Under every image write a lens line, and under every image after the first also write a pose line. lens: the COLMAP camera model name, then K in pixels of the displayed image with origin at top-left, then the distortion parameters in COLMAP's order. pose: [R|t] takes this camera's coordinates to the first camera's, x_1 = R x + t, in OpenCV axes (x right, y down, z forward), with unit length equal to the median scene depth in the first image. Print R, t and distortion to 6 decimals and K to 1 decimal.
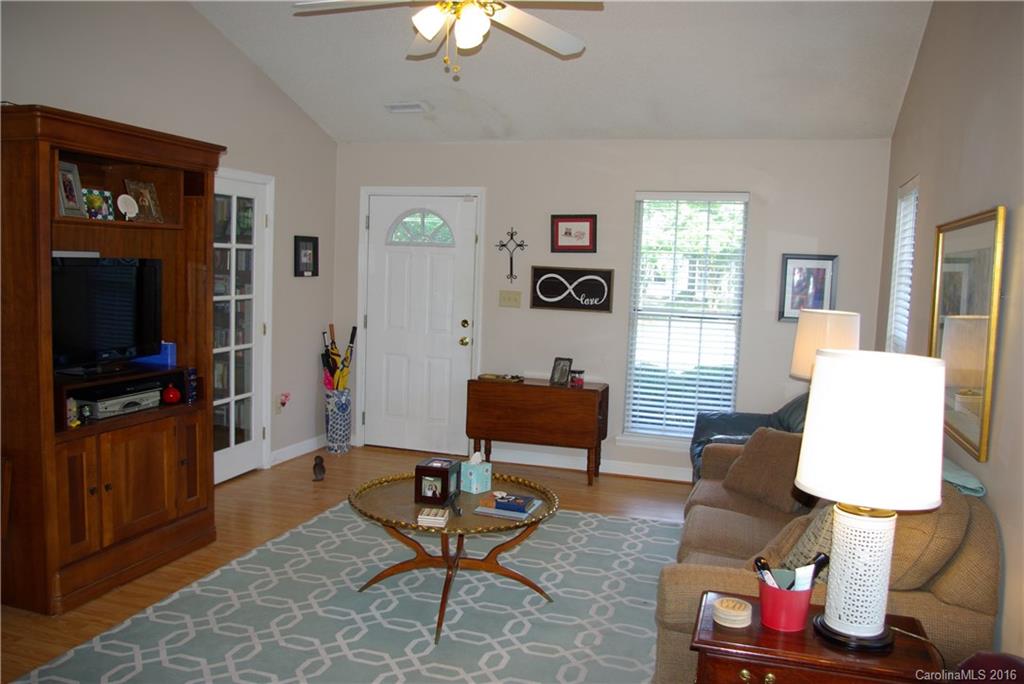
lens RADIAL K [[807.4, 0, 515.3], [0, 807.4, 336.1], [0, 0, 1]] dist [-0.085514, 0.035333]
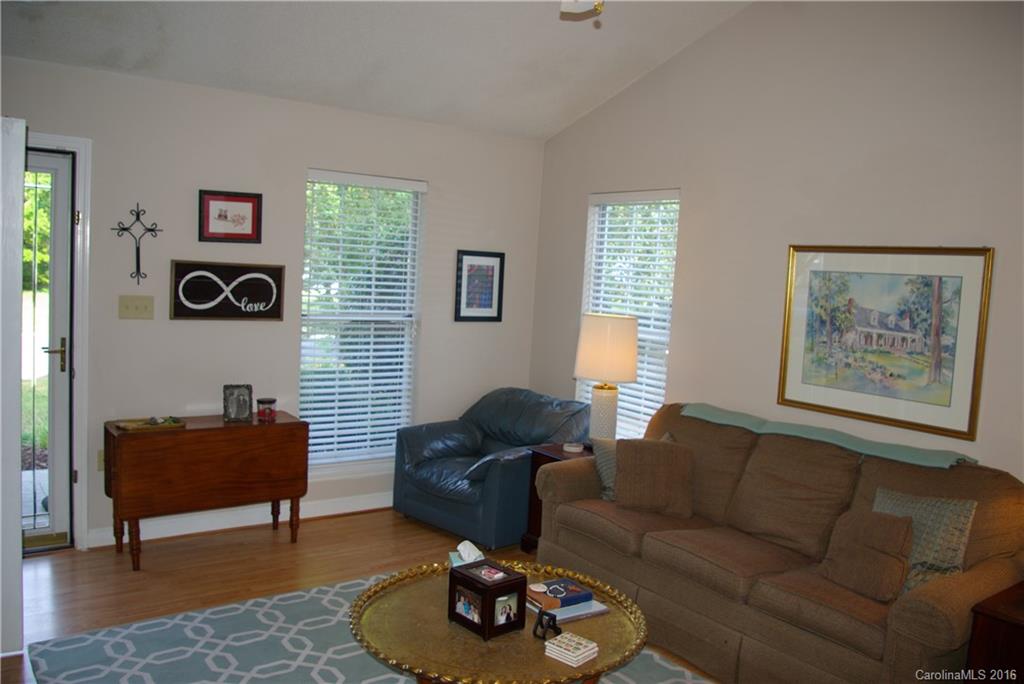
lens RADIAL K [[807.4, 0, 506.3], [0, 807.4, 342.1], [0, 0, 1]] dist [-0.085514, 0.035333]
pose [[0.600123, -0.073750, 0.796501, -0.370077], [0.039888, 0.997261, 0.062285, -0.047525], [-0.798913, -0.005608, 0.601421, 0.350373]]
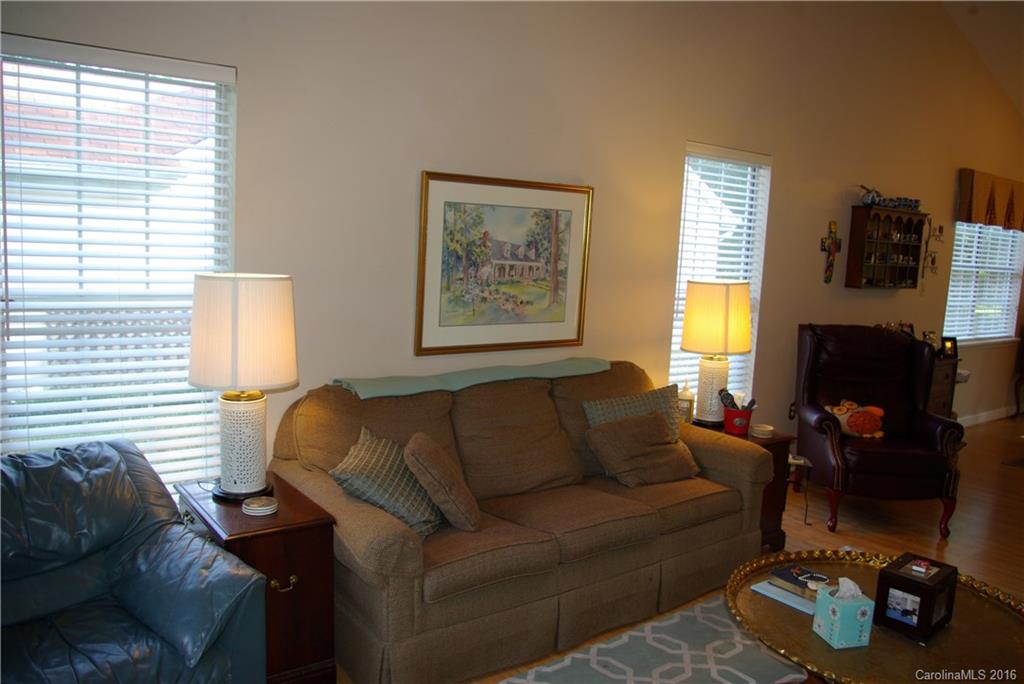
lens RADIAL K [[807.4, 0, 516.2], [0, 807.4, 346.8], [0, 0, 1]] dist [-0.085514, 0.035333]
pose [[-0.819014, -0.147392, 0.554519, 0.021567], [-0.021470, 0.973639, 0.227084, -0.101315], [-0.573371, 0.174079, -0.800588, 1.249203]]
